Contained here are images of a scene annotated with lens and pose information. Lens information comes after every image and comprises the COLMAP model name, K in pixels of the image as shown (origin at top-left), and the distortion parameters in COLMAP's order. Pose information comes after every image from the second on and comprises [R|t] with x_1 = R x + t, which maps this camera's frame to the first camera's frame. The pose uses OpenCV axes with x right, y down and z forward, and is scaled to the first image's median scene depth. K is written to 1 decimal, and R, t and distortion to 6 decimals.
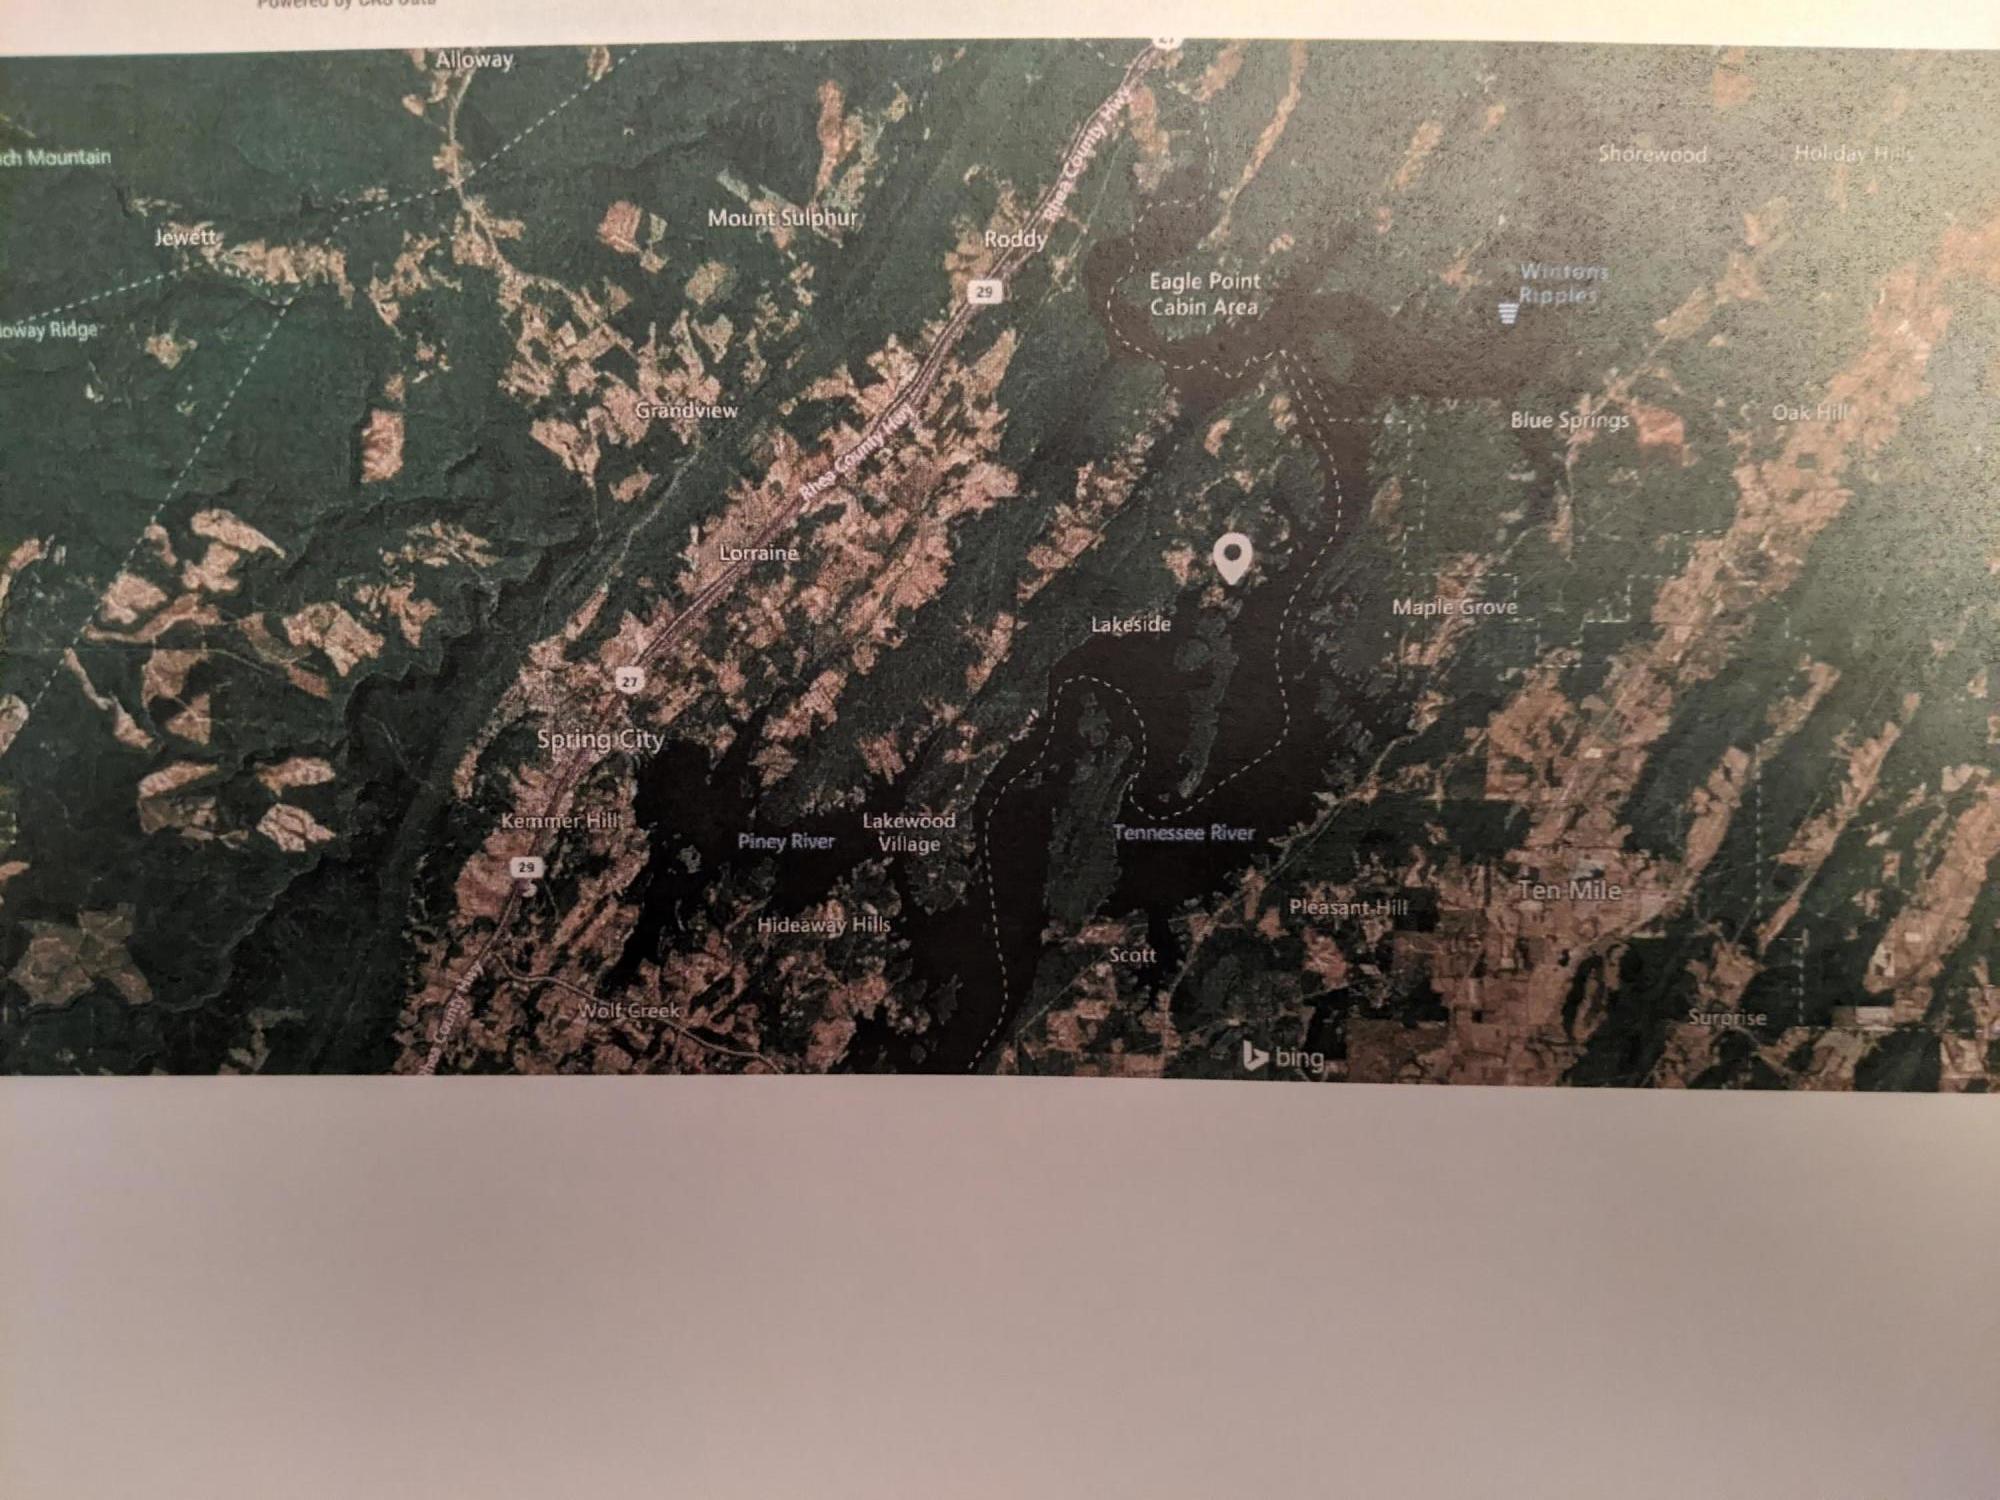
lens RADIAL K [[1549.0, 0, 986.4], [0, 1549.0, 757.6], [0, 0, 1]] dist [-0.100112, -0.023967]
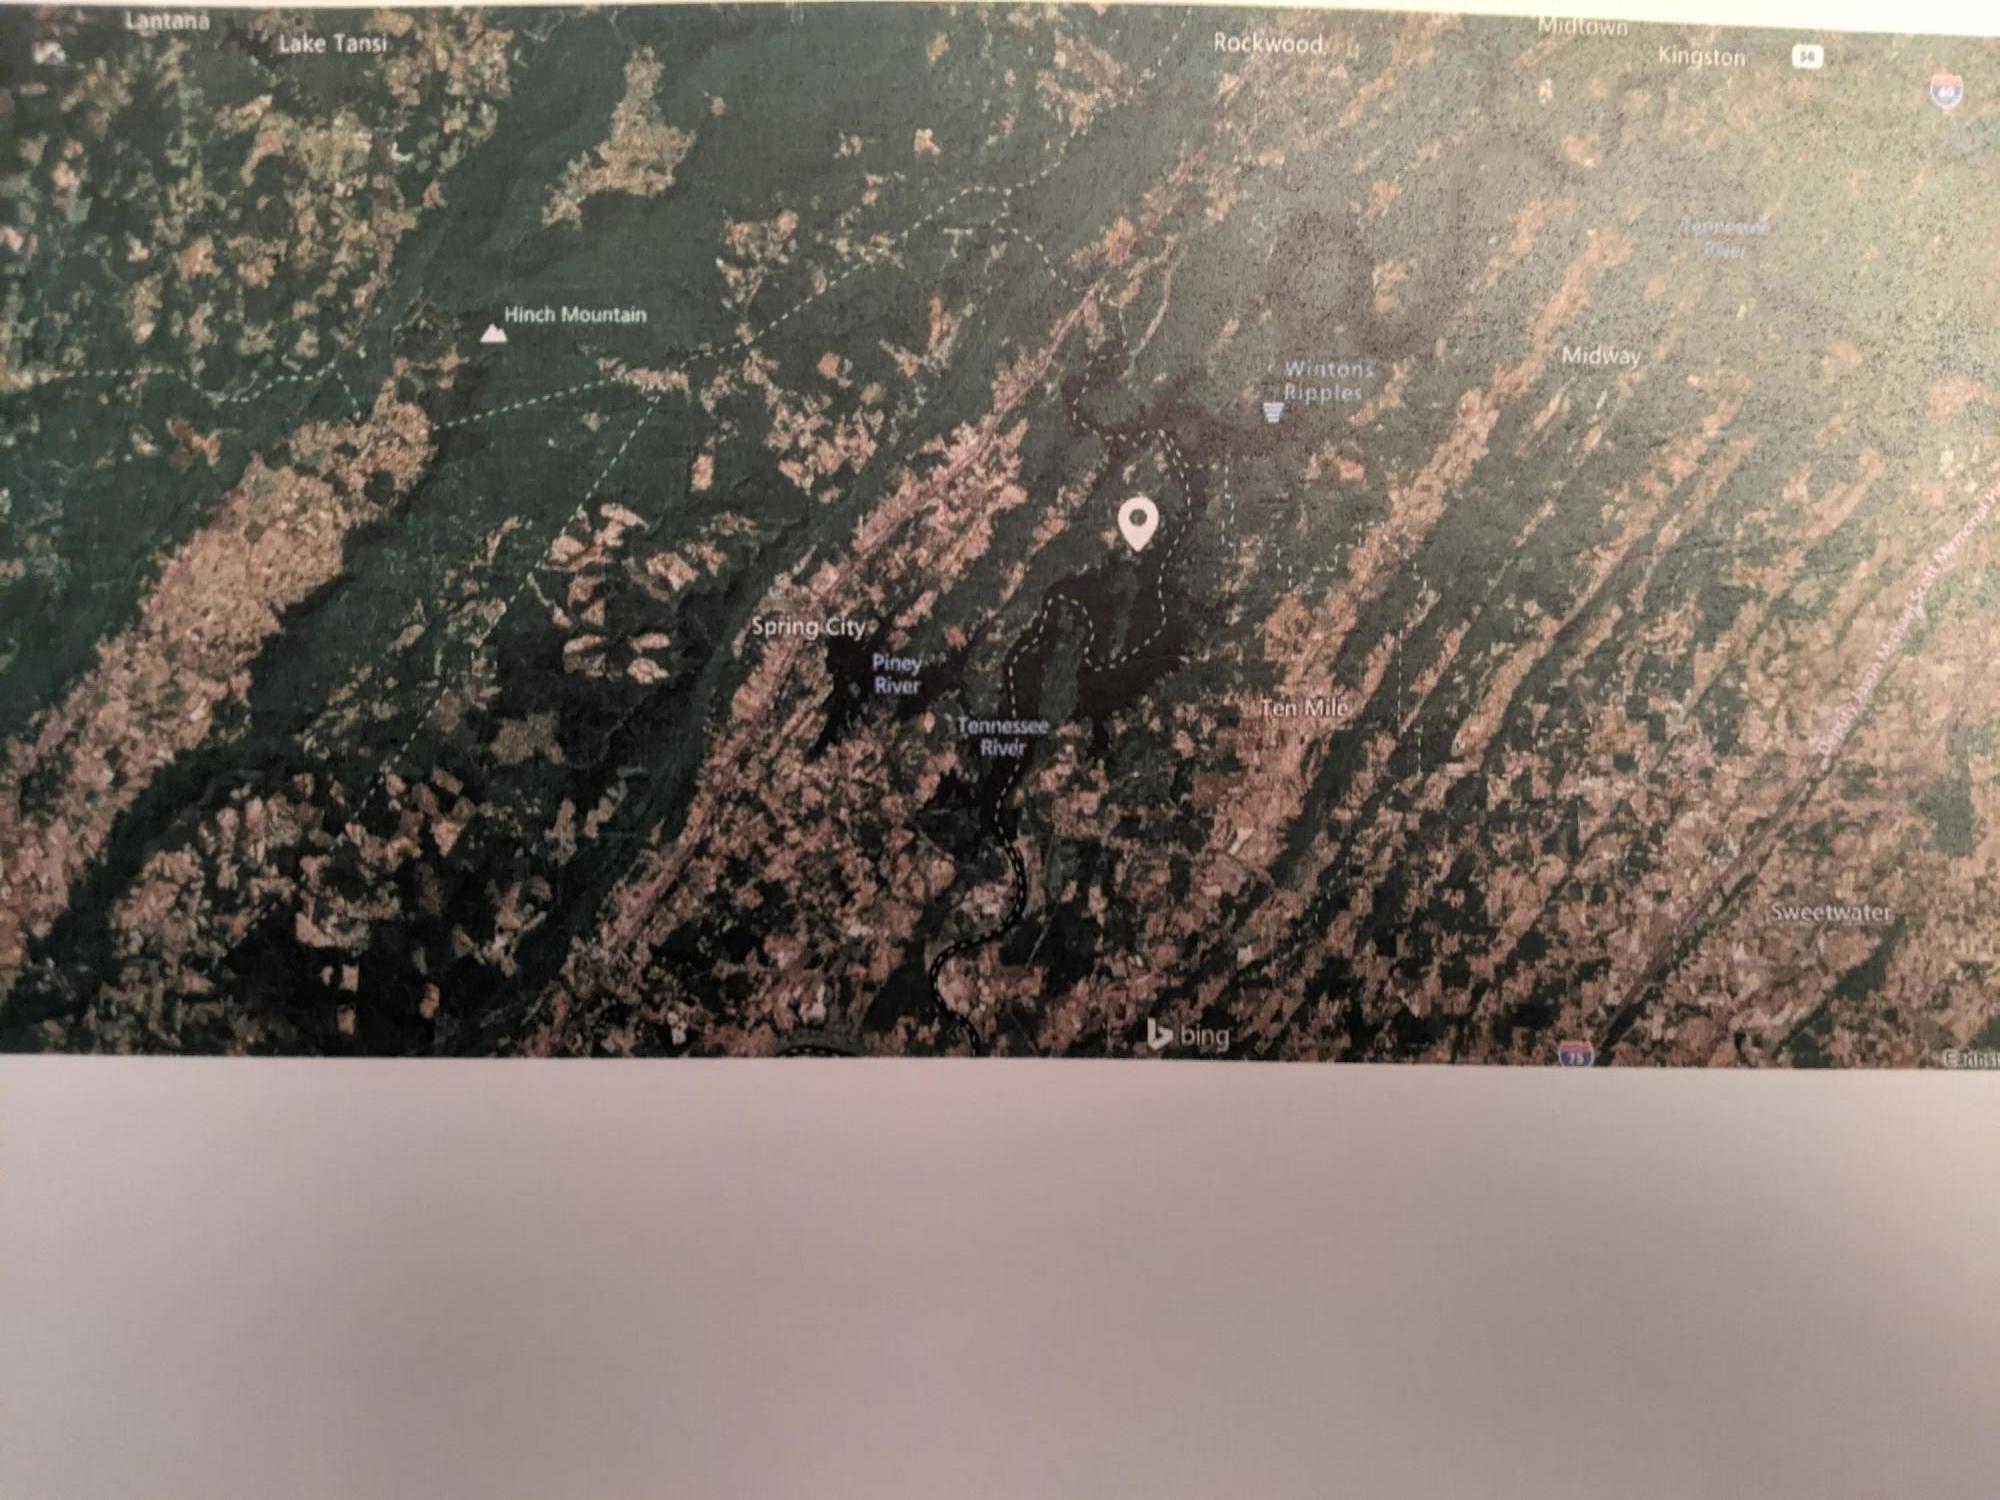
lens RADIAL K [[1549.0, 0, 1021.3], [0, 1549.0, 762.2], [0, 0, 1]] dist [-0.100112, -0.023967]
pose [[0.999932, 0.010746, 0.004494, 0.007583], [-0.010858, 0.999615, 0.025529, 0.111253], [-0.004218, -0.025576, 0.999664, -0.978847]]
